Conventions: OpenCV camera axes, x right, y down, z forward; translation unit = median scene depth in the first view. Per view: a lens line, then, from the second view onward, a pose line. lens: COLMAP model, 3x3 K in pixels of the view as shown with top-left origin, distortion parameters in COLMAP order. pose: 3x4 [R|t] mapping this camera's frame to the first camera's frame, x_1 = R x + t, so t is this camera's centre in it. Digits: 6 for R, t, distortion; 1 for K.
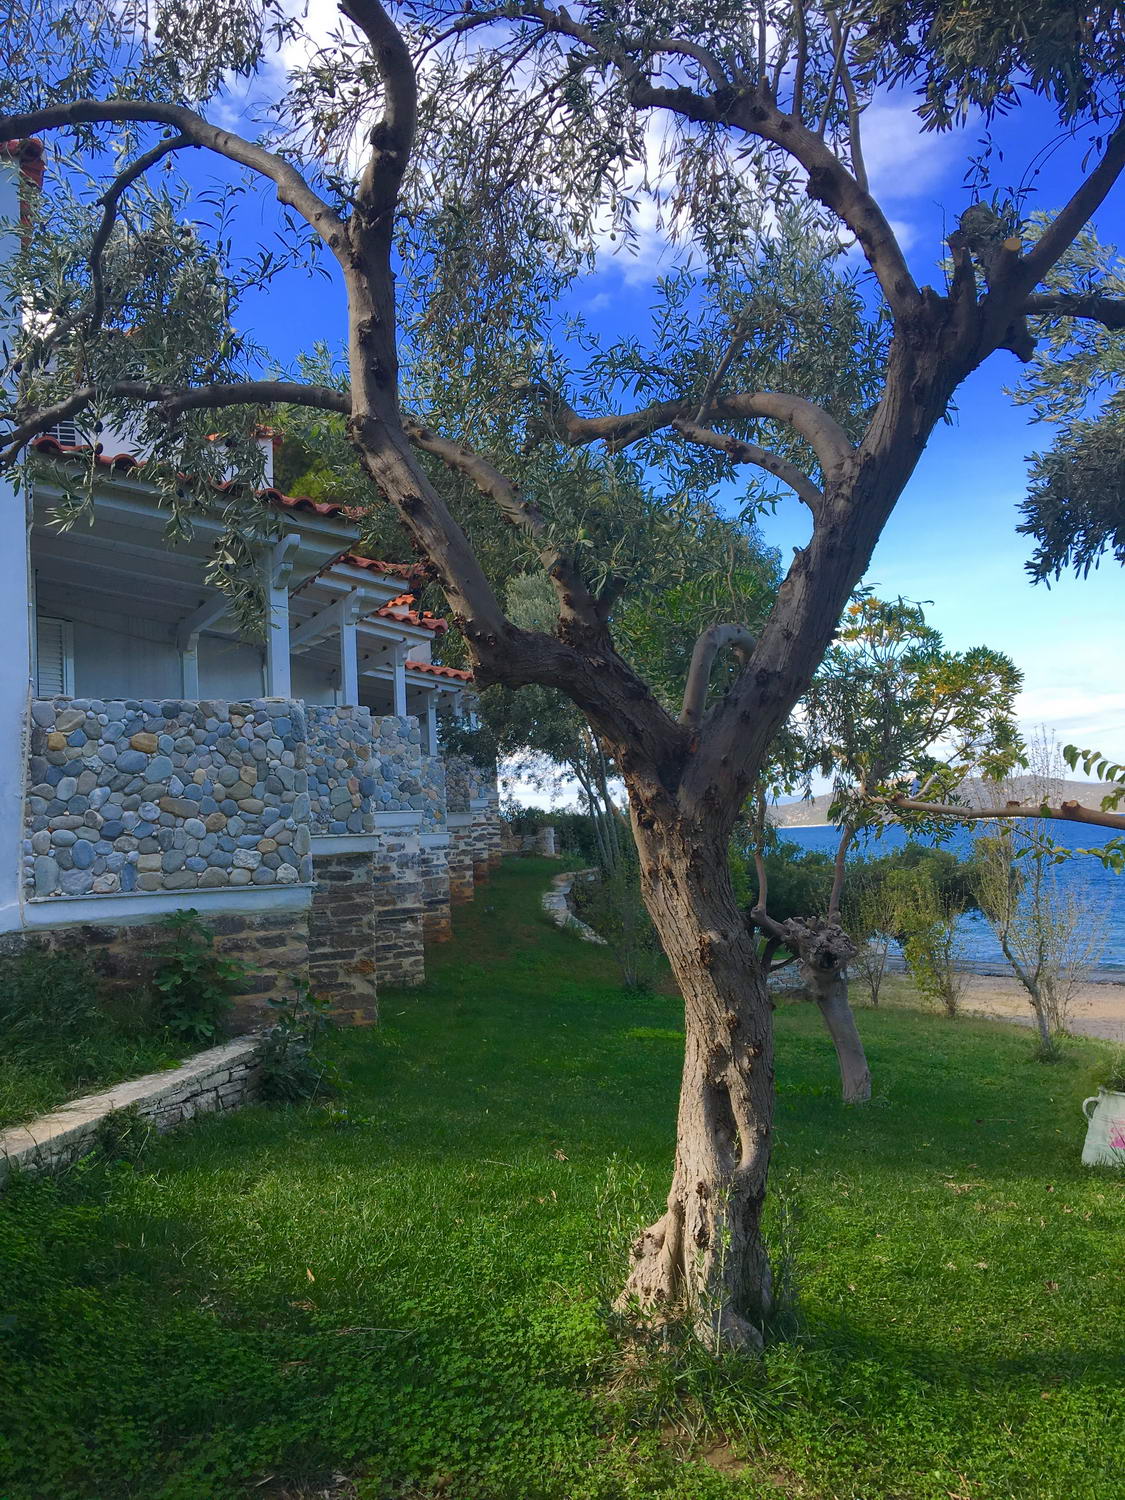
lens RADIAL K [[1273.6, 0, 558.2], [0, 1273.6, 751.8], [0, 0, 1]] dist [0.002617, 0.000440]
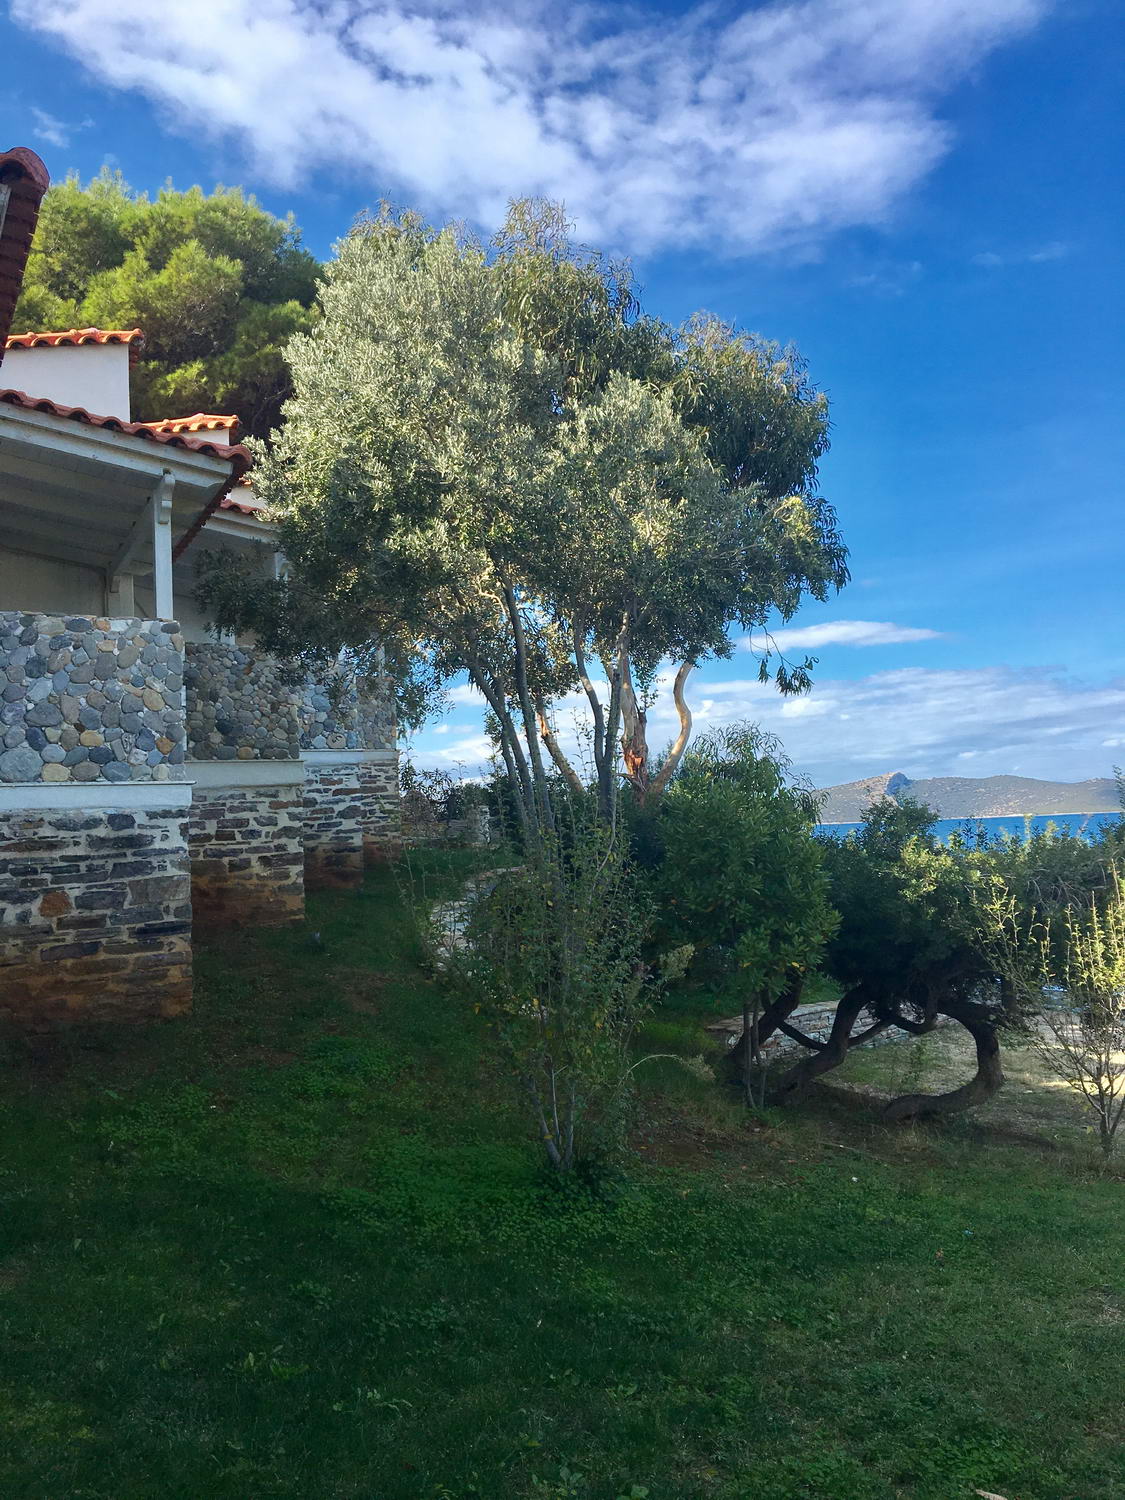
lens RADIAL K [[1273.6, 0, 566.3], [0, 1273.6, 751.3], [0, 0, 1]] dist [0.002617, 0.000440]
pose [[0.999767, -0.001470, 0.021518, 0.037433], [0.001456, 0.999999, 0.000642, 0.045126], [-0.021519, -0.000611, 0.999768, 0.455671]]
